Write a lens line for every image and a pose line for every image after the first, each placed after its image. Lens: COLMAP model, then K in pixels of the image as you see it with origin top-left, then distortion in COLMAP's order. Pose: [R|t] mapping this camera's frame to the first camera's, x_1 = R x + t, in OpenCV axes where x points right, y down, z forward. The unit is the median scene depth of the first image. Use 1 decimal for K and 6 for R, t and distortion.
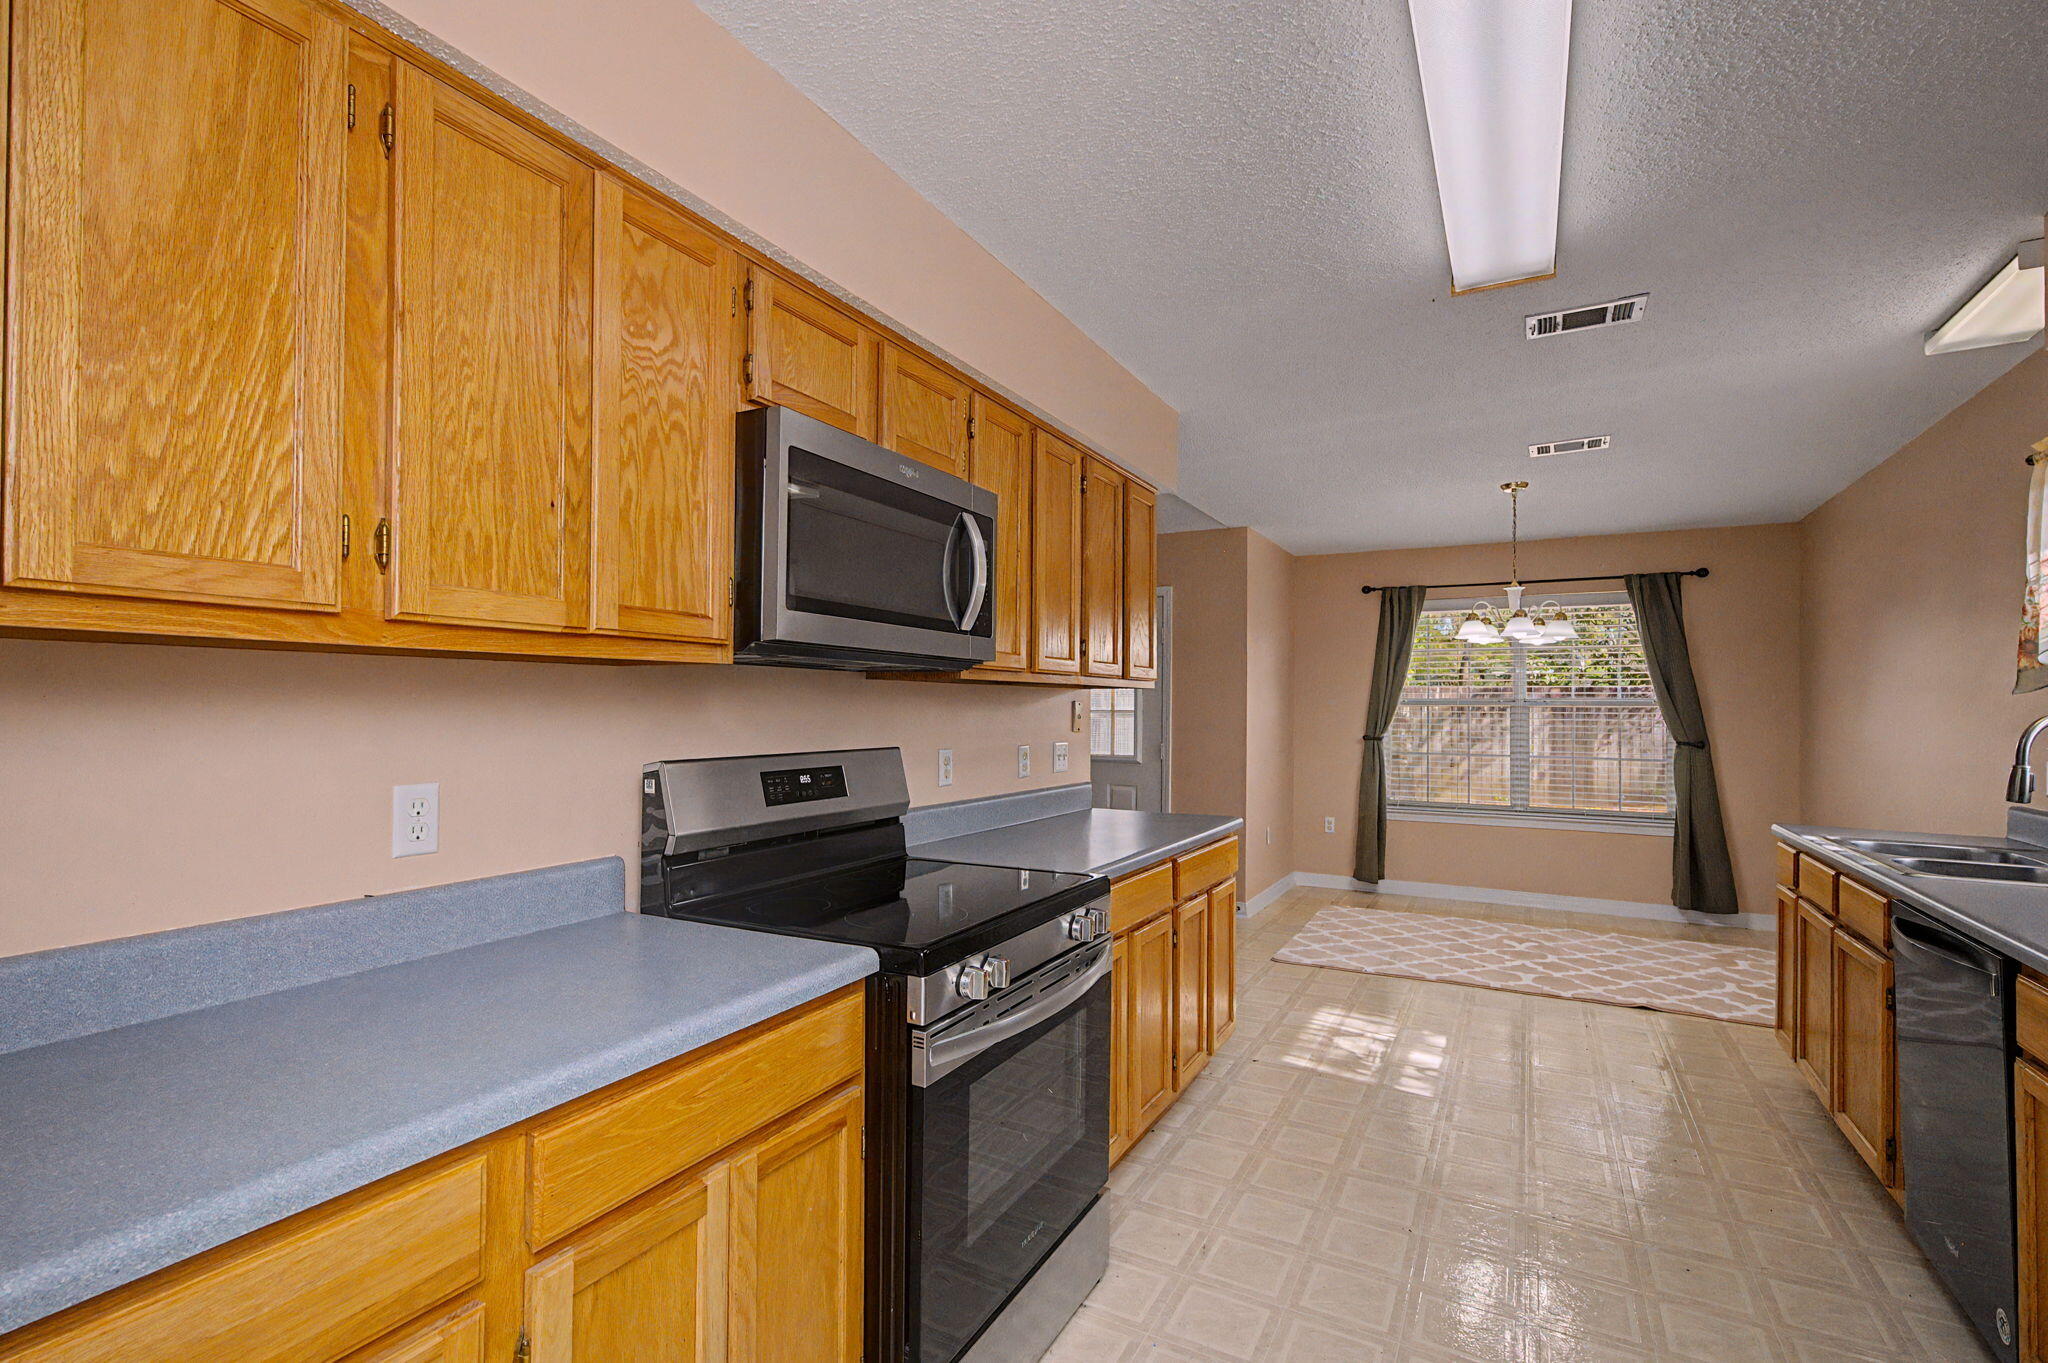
lens RADIAL K [[880.0, 0, 1023.4], [0, 880.0, 704.6], [0, 0, 1]] dist [0.002115, 0.000183]
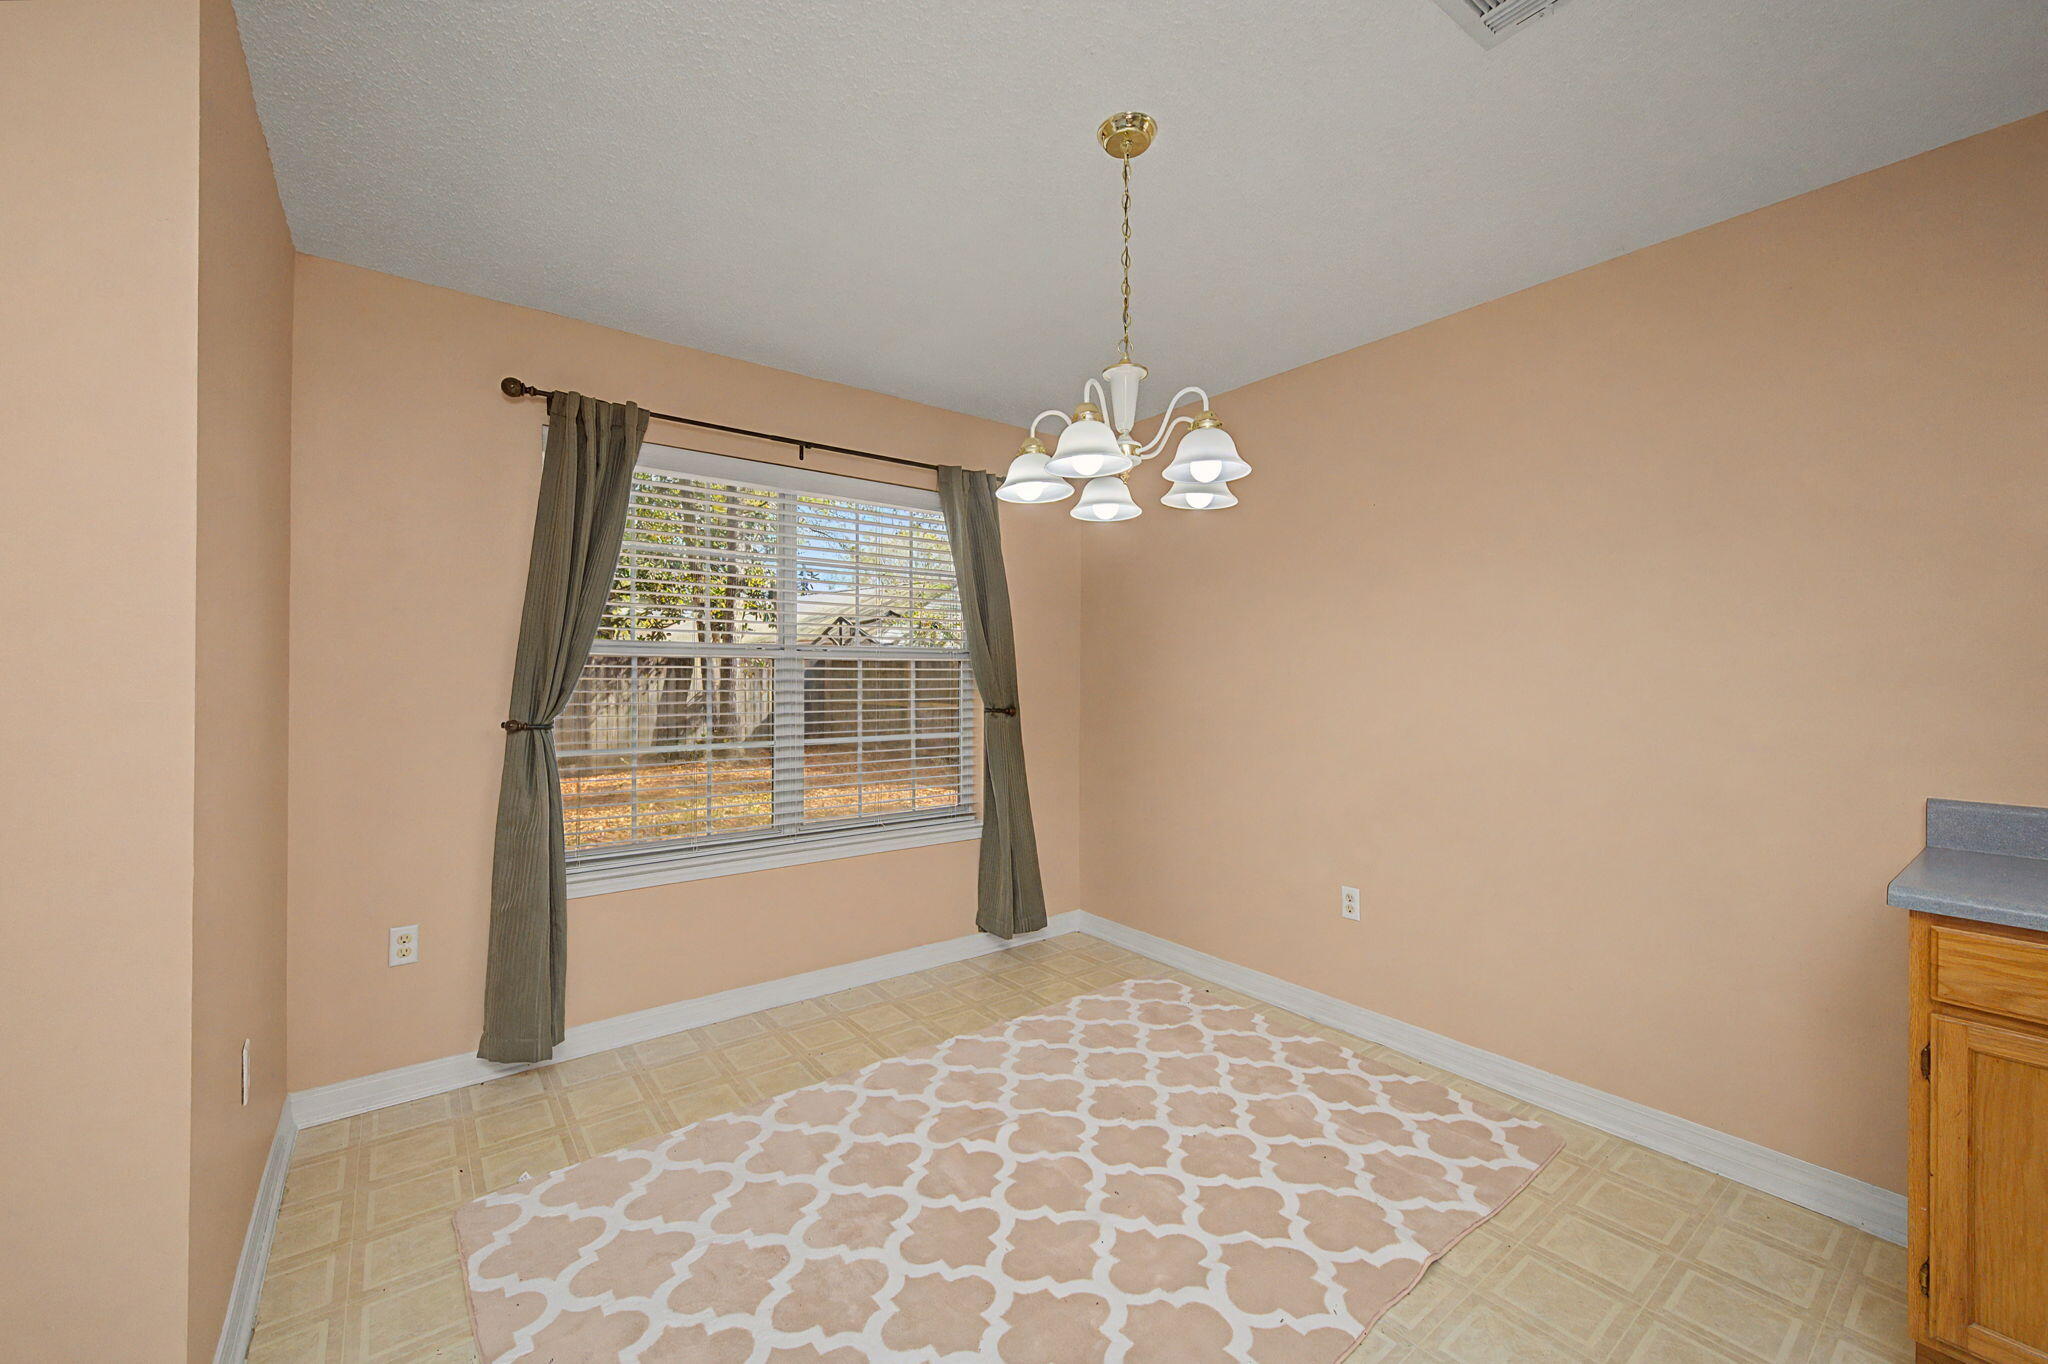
lens RADIAL K [[815.0, 0, 1014.2], [0, 815.0, 679.9], [0, 0, 1]] dist [0.001259, -0.000133]
pose [[0.406343, -0.012112, 0.913640, 0.122551], [-0.001975, 0.999898, 0.014133, 0.008053], [-0.913718, -0.007547, 0.406278, 0.620515]]
